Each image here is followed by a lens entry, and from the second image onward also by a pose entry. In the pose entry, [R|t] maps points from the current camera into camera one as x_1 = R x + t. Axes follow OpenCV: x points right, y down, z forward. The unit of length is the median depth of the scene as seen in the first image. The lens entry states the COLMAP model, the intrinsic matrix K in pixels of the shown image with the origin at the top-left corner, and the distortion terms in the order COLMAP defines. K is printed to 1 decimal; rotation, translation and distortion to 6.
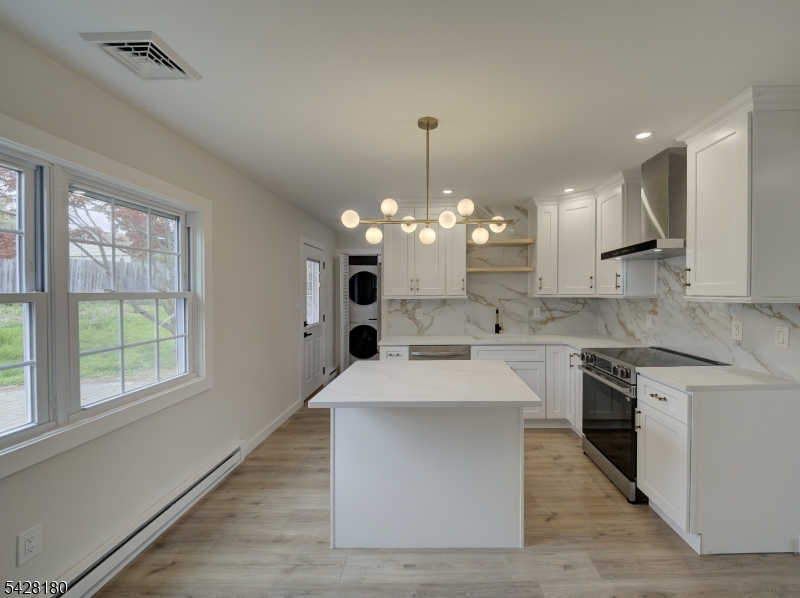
lens RADIAL K [[354.1, 0, 432.5], [0, 354.1, 293.6], [0, 0, 1]] dist [0.001298, -0.000766]
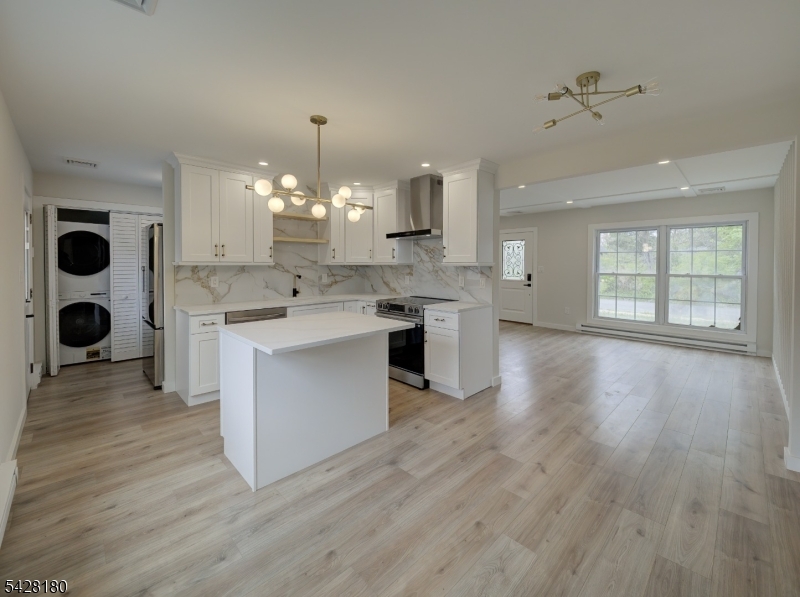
lens RADIAL K [[341.8, 0, 413.2], [0, 341.8, 265.0], [0, 0, 1]] dist [0.029293, -0.000360]
pose [[0.700515, 0.007572, 0.713597, -0.389414], [-0.003446, 0.999968, -0.007227, 0.020887], [-0.713629, 0.002604, 0.700519, -0.047683]]
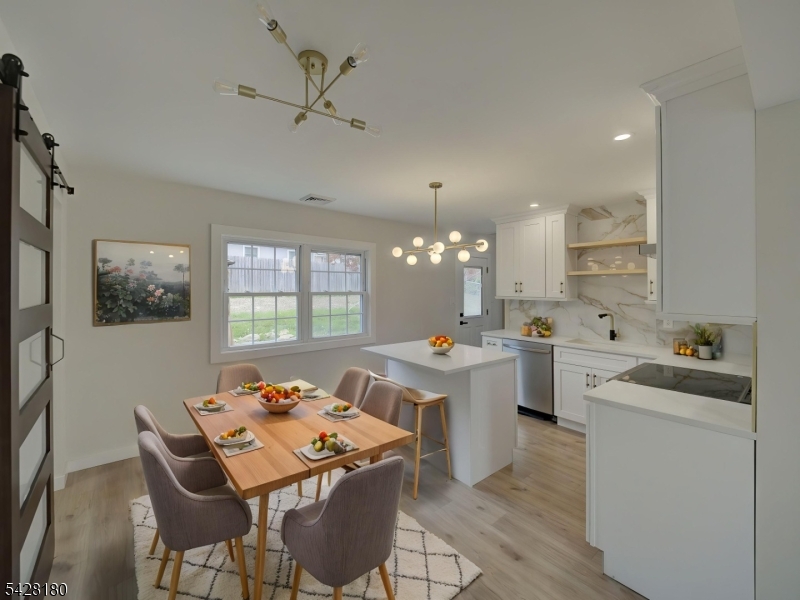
lens RADIAL K [[332.6, 0, 382.2], [0, 332.6, 285.4], [0, 0, 1]] dist [0.003522, 0.000173]
pose [[0.610545, 0.004626, -0.791968, 0.595451], [-0.014065, 0.999889, -0.005003, -0.022467], [0.791857, 0.014193, 0.610542, -0.029402]]
